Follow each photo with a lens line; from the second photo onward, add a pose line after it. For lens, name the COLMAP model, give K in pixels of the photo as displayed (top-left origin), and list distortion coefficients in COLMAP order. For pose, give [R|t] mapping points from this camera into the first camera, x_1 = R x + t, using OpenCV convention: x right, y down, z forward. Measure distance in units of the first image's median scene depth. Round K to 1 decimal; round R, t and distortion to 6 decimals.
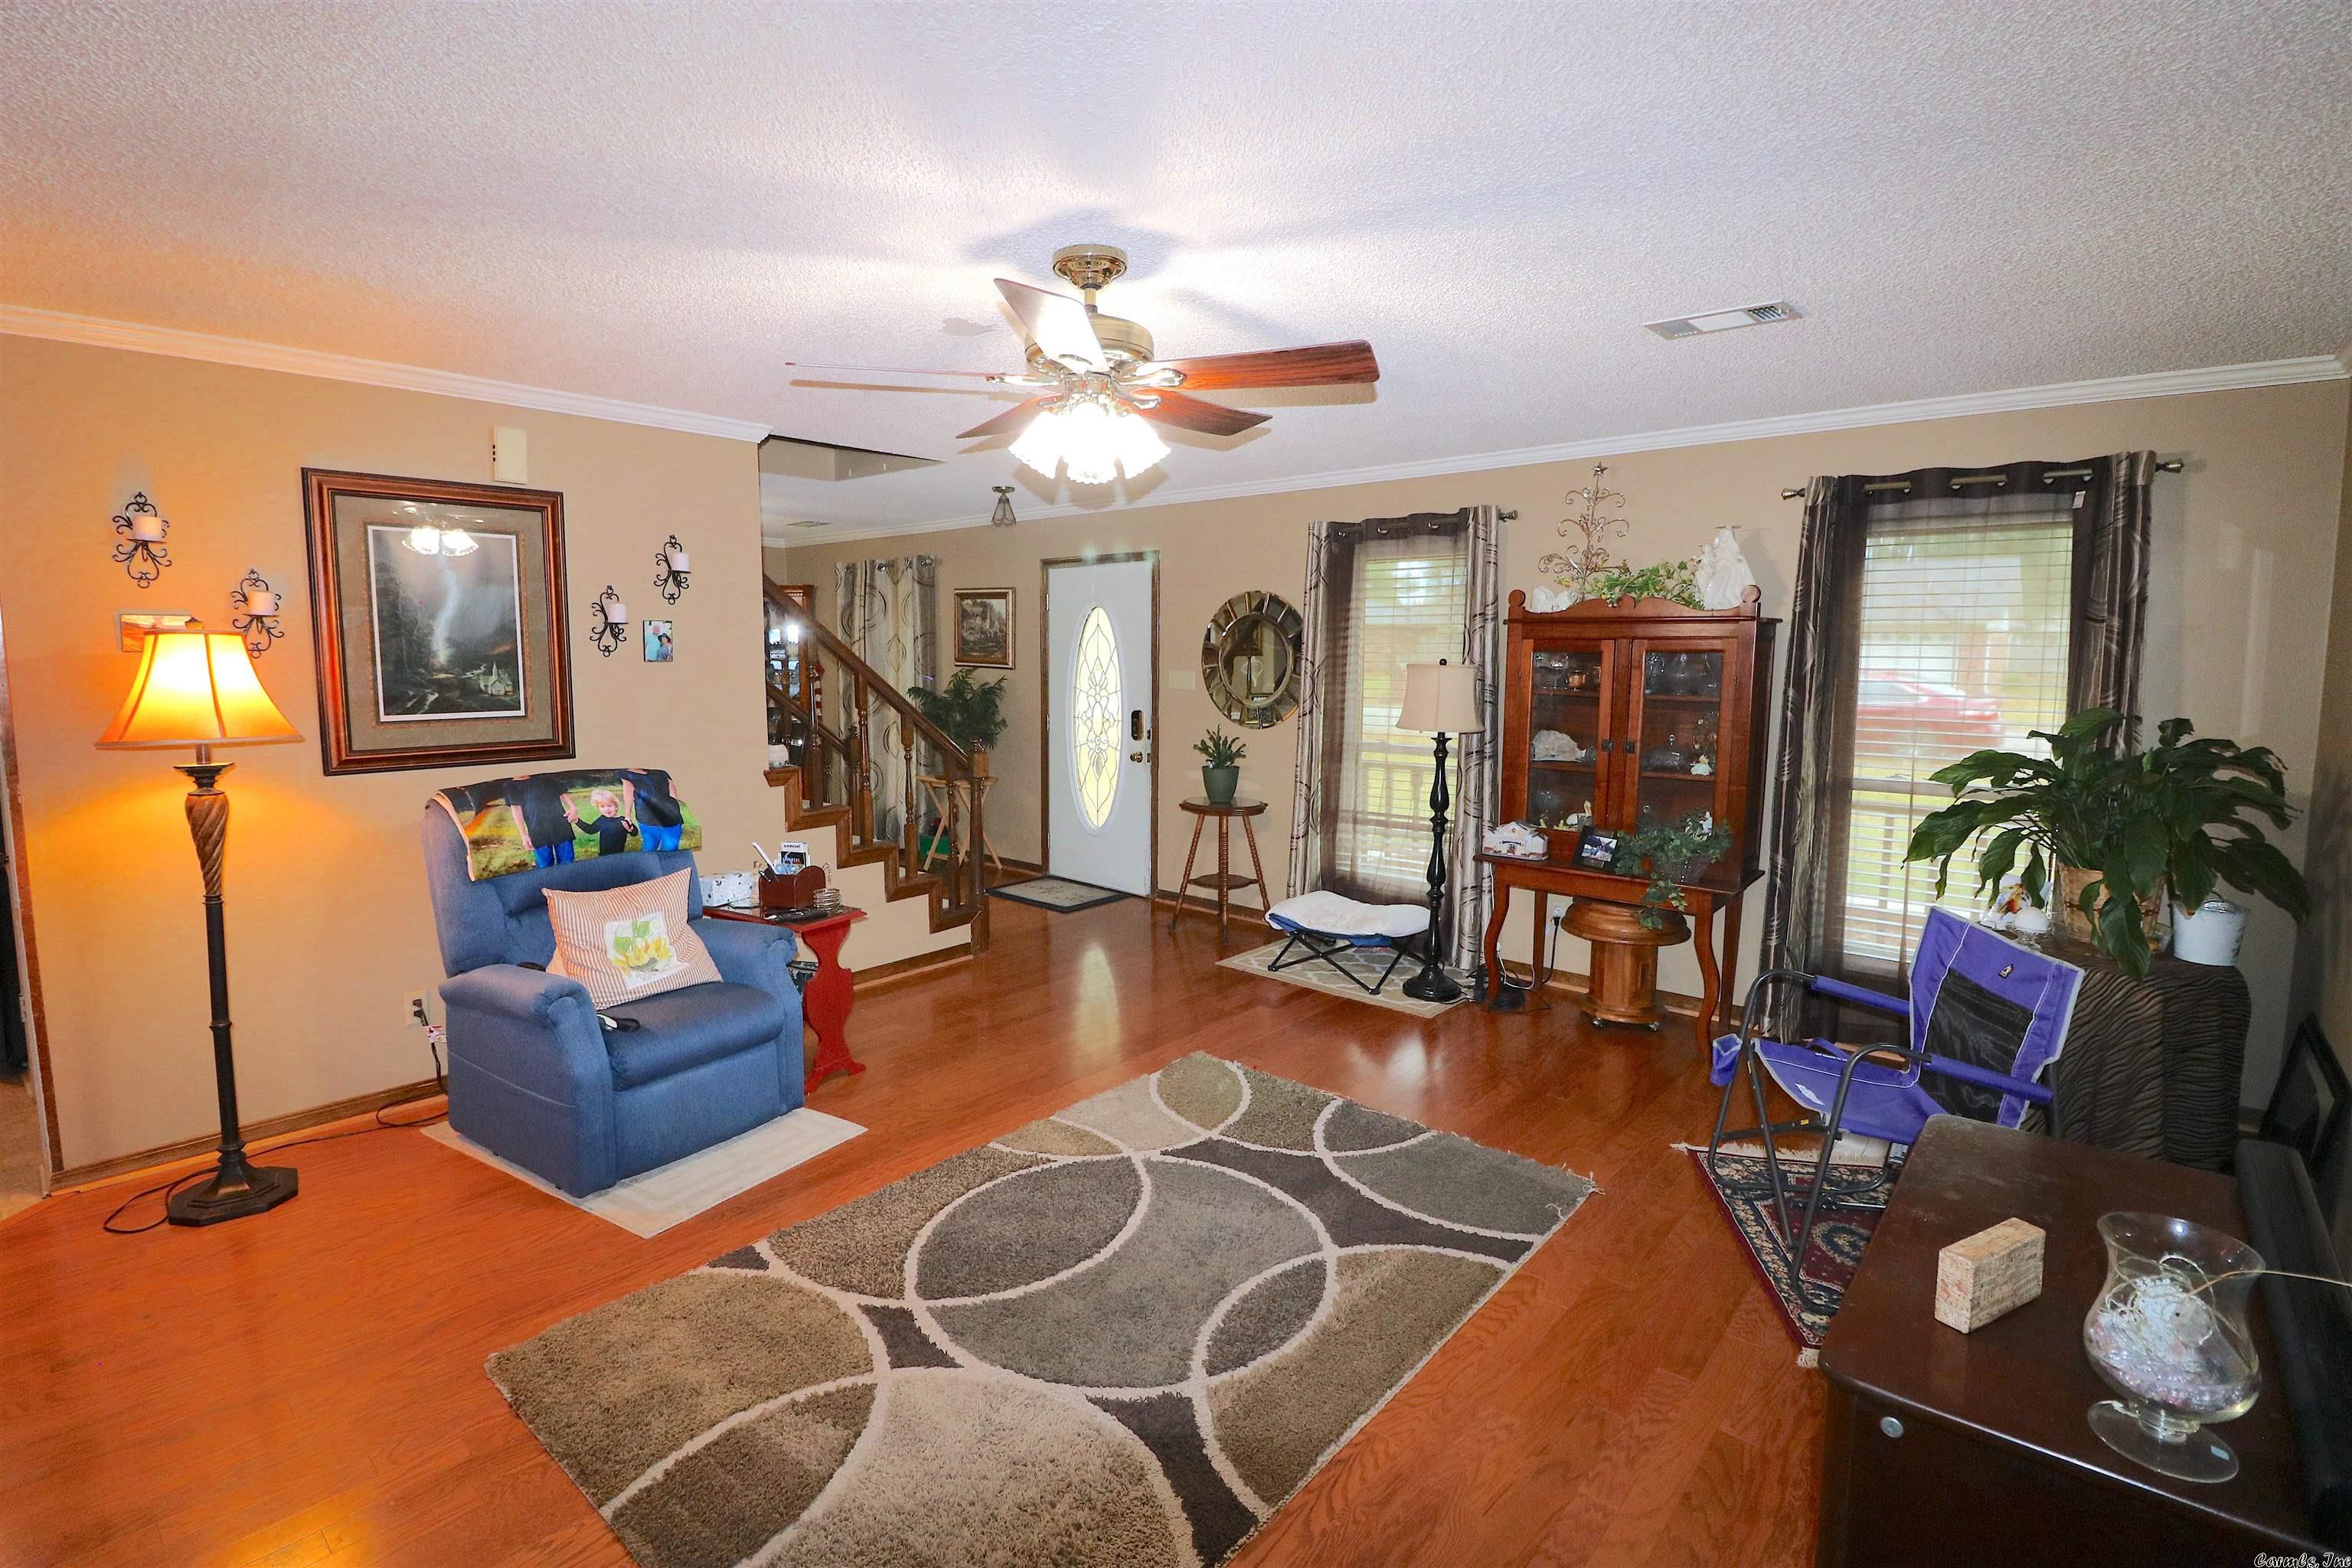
lens RADIAL K [[1078.4, 0, 1174.1], [0, 1078.4, 767.3], [0, 0, 1]] dist [-0.024476, -0.001310]
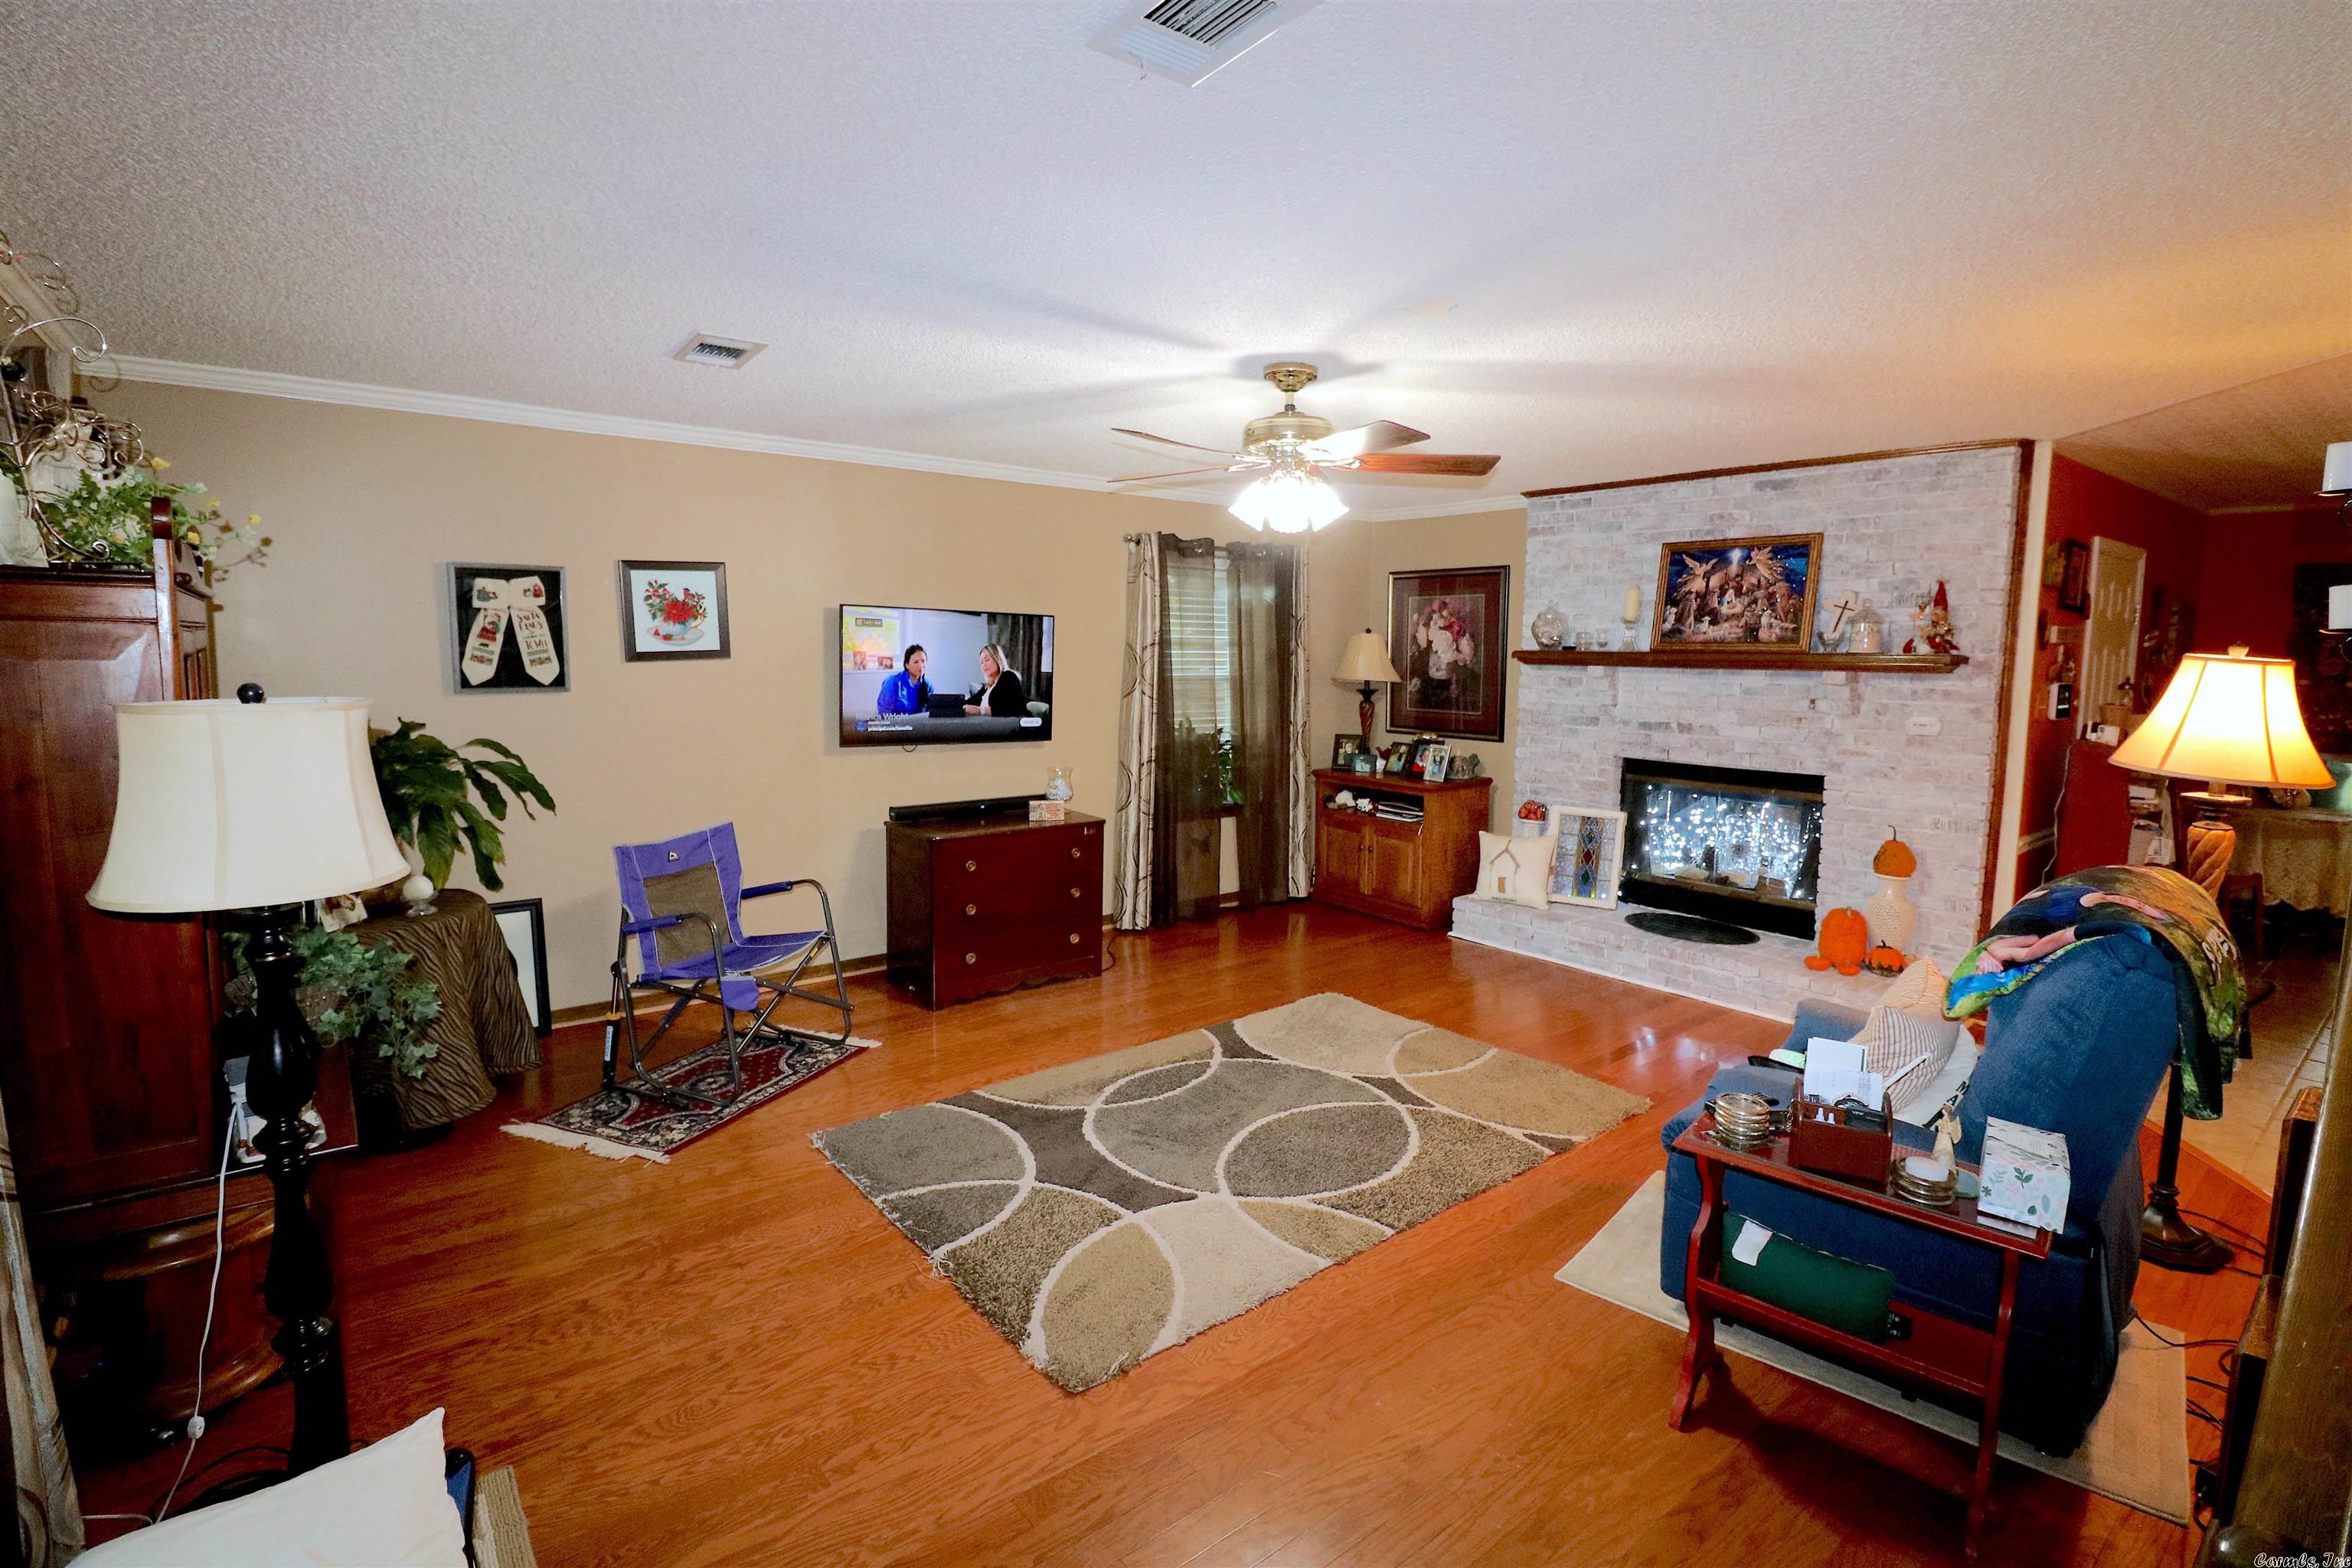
lens RADIAL K [[1078.4, 0, 1174.1], [0, 1078.4, 767.3], [0, 0, 1]] dist [-0.024476, -0.001310]
pose [[-0.982957, -0.037663, 0.179937, -0.151851], [0.002540, 0.975912, 0.218149, -0.215449], [-0.183819, 0.214888, -0.959184, 1.887271]]
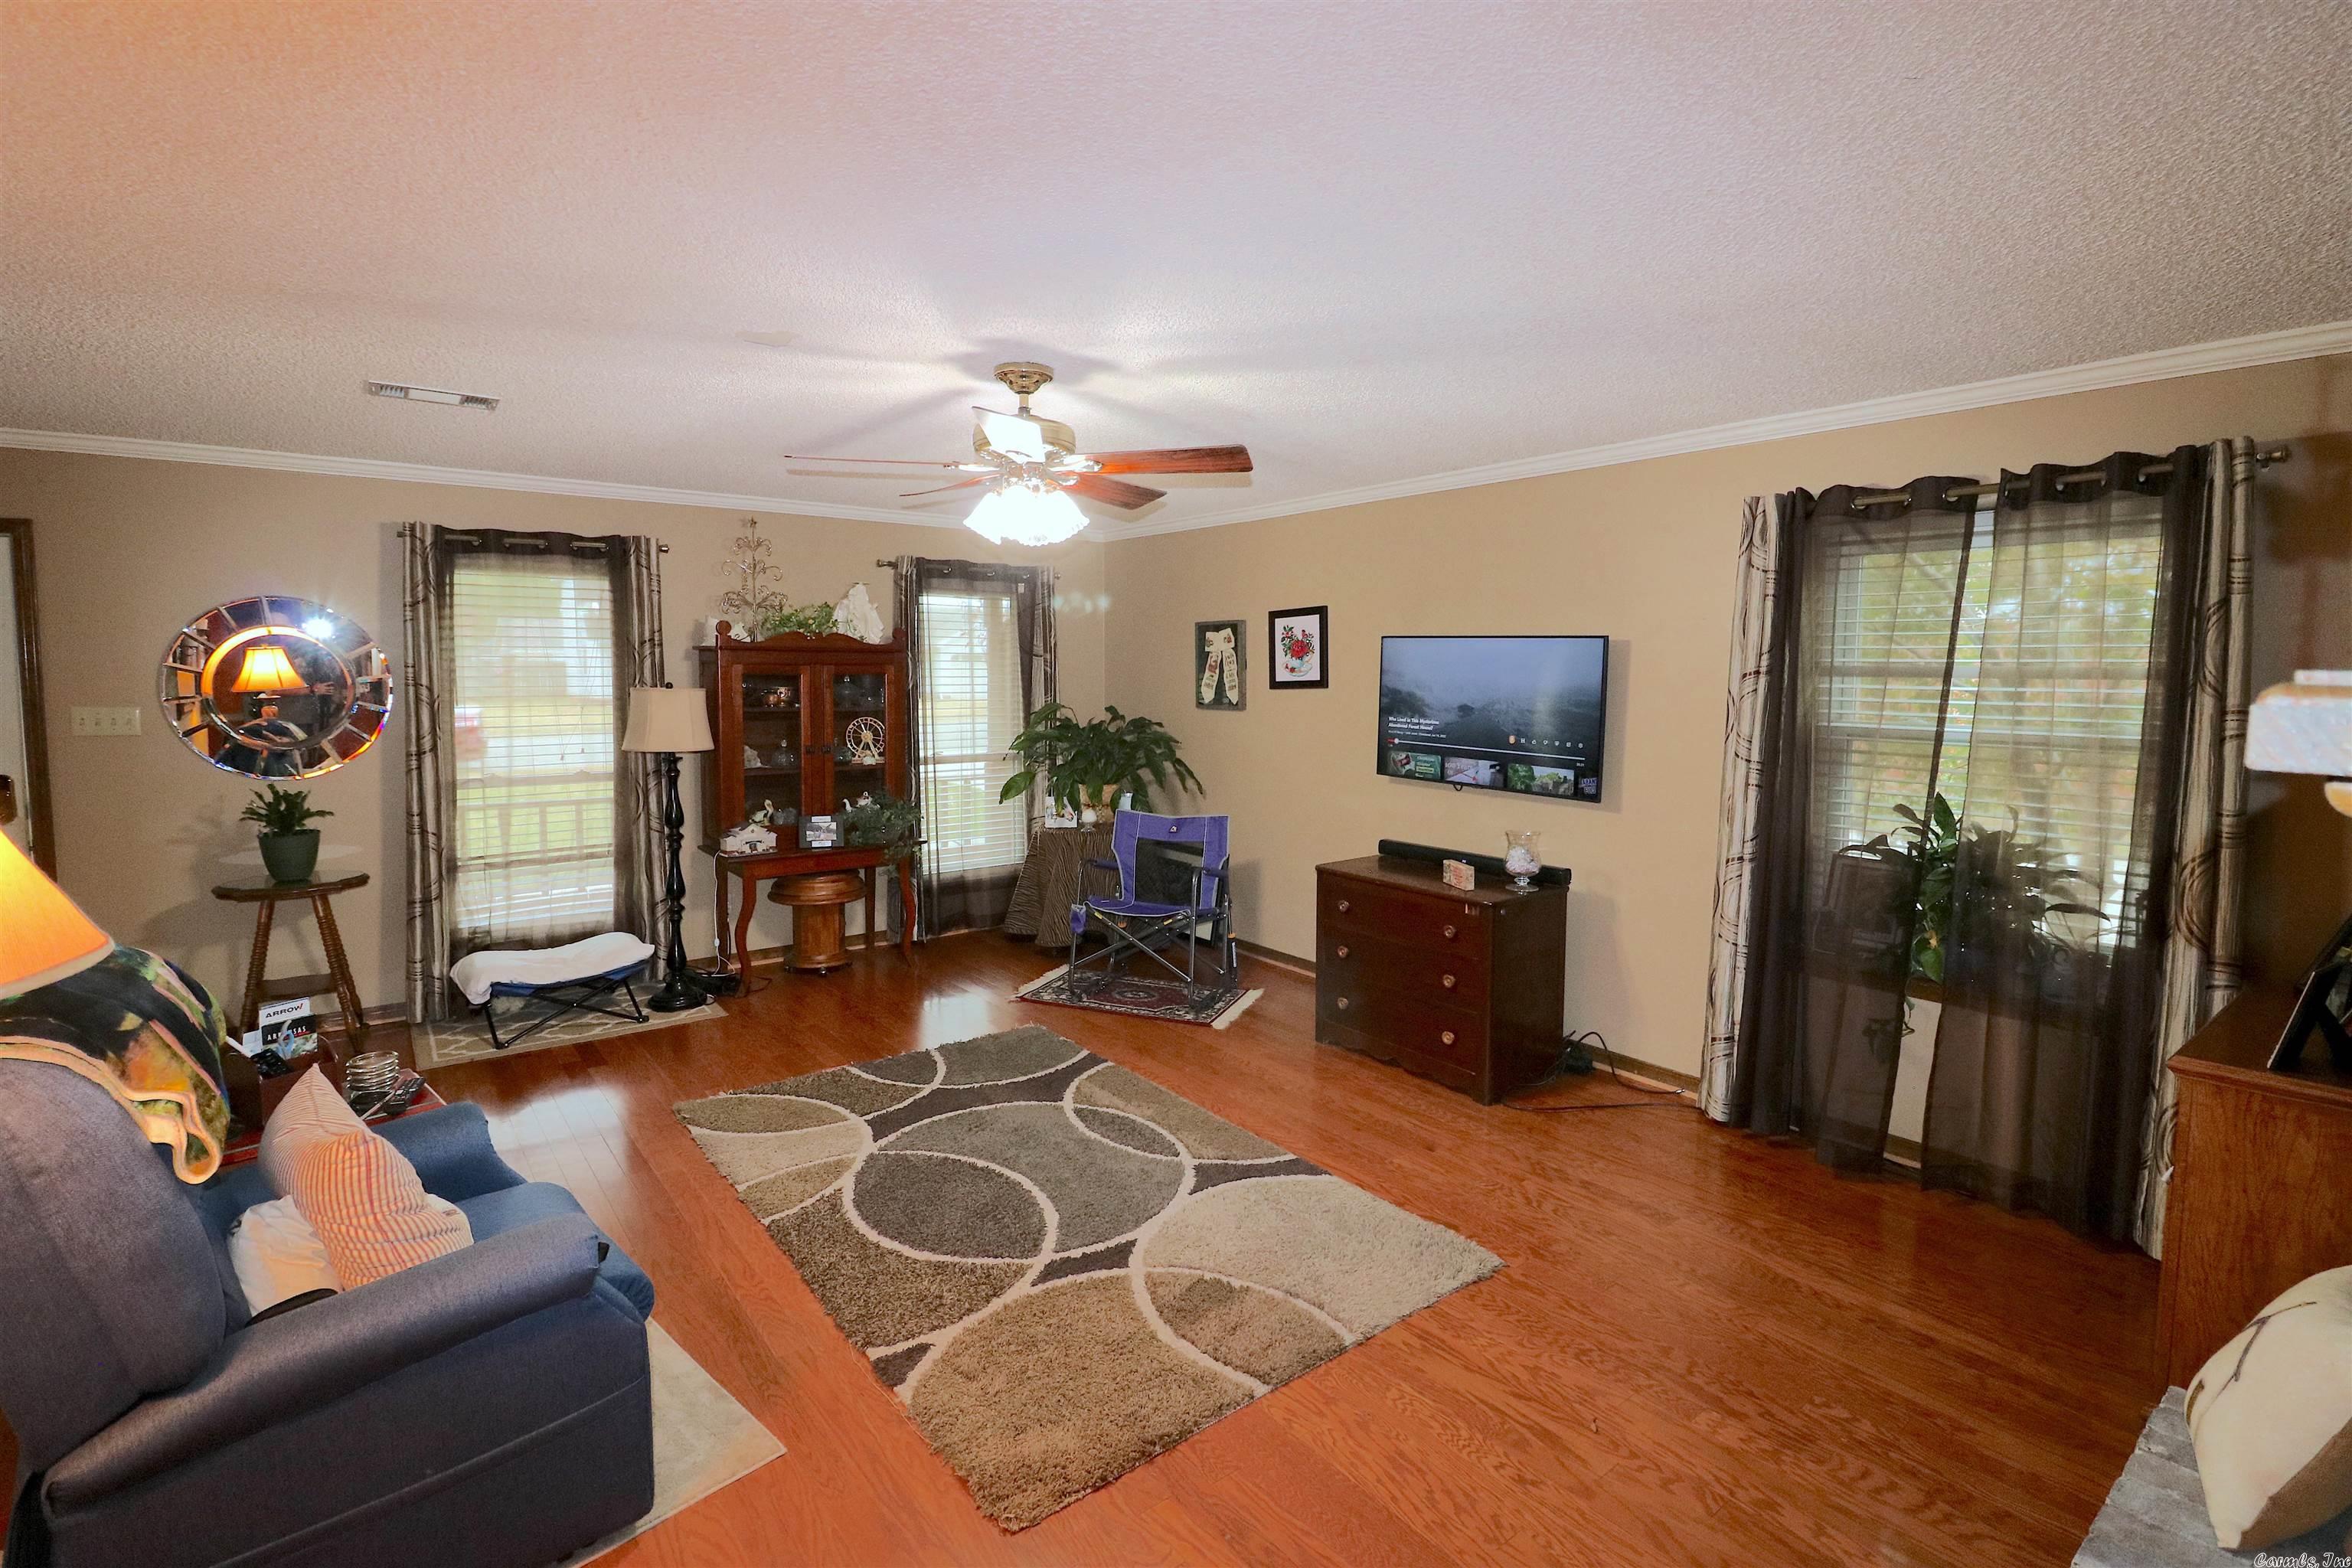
lens RADIAL K [[1078.4, 0, 1174.1], [0, 1078.4, 767.3], [0, 0, 1]] dist [-0.024476, -0.001310]
pose [[0.187153, -0.090156, 0.978185, -1.019580], [0.101878, 0.992191, 0.071955, -0.064958], [-0.977034, 0.086189, 0.194877, 0.477898]]
